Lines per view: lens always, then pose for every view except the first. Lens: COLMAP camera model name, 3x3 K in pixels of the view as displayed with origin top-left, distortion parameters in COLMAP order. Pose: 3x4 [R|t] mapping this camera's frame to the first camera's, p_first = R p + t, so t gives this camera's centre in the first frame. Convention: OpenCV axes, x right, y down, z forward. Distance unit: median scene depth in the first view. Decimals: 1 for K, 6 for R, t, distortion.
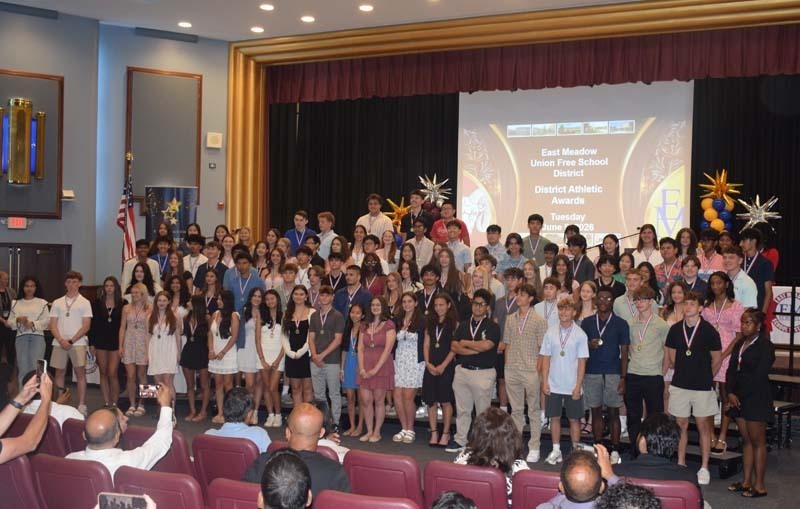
lens RADIAL K [[862.0, 0, 430.8], [0, 862.0, 247.7], [0, 0, 1]] dist [-0.054565, 0.000000]
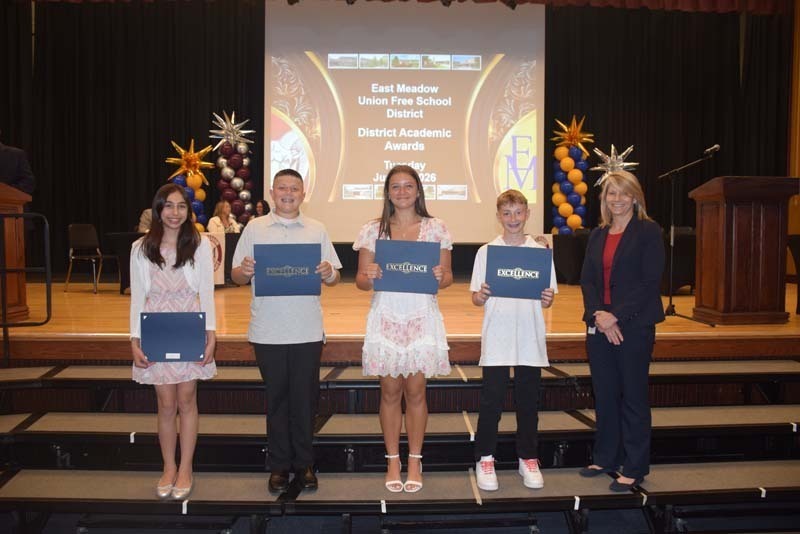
lens RADIAL K [[625.2, 0, 402.5], [0, 625.2, 269.9], [0, 0, 1]] dist [-0.136600, 0.087863]
pose [[0.908664, -0.041721, 0.415438, -0.101841], [0.009369, 0.996782, 0.079610, 0.017874], [-0.417422, -0.068446, 0.906131, 0.440466]]
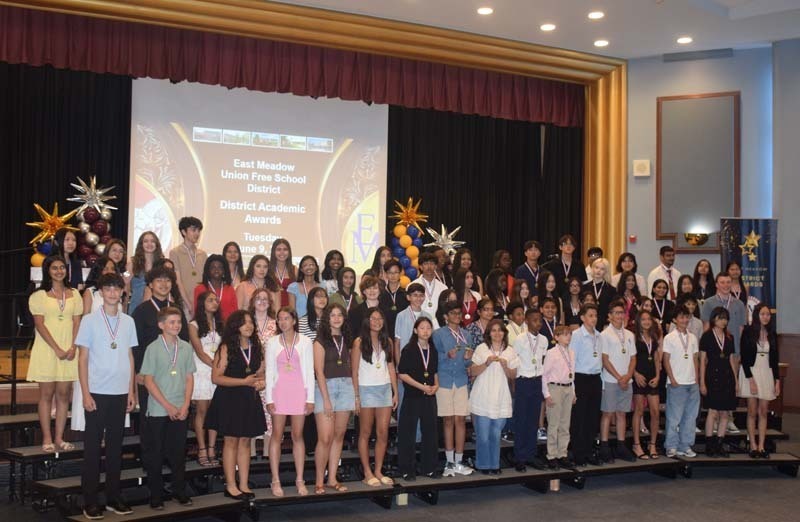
lens RADIAL K [[940.3, 0, 404.0], [0, 940.3, 257.5], [0, 0, 1]] dist [-0.015700, 0.000000]
pose [[0.668886, 0.018900, 0.743124, -0.471469], [-0.014434, 0.999818, -0.012436, -0.005274], [-0.743225, -0.002408, 0.669038, 0.236372]]
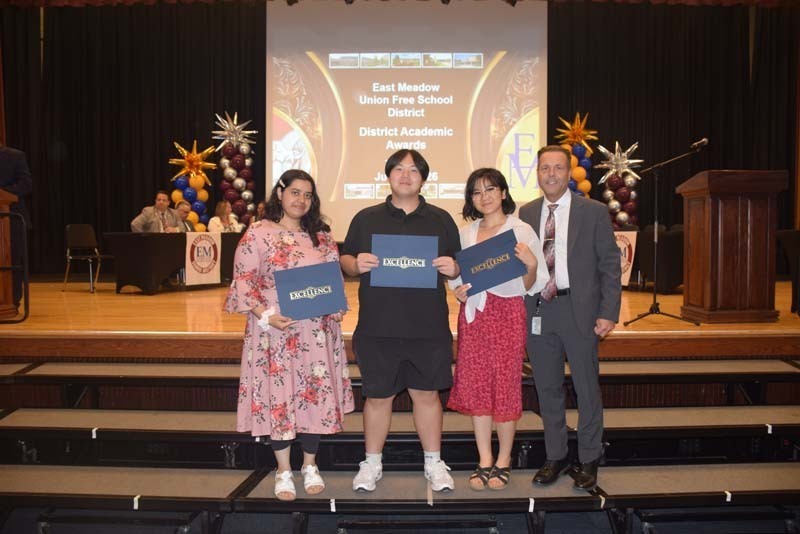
lens RADIAL K [[625.2, 0, 403.0], [0, 625.2, 267.6], [0, 0, 1]] dist [-0.136600, 0.087863]
pose [[0.922744, -0.041957, 0.383122, -0.082083], [0.014546, 0.997140, 0.074165, 0.019732], [-0.385138, -0.062863, 0.920716, 0.434300]]
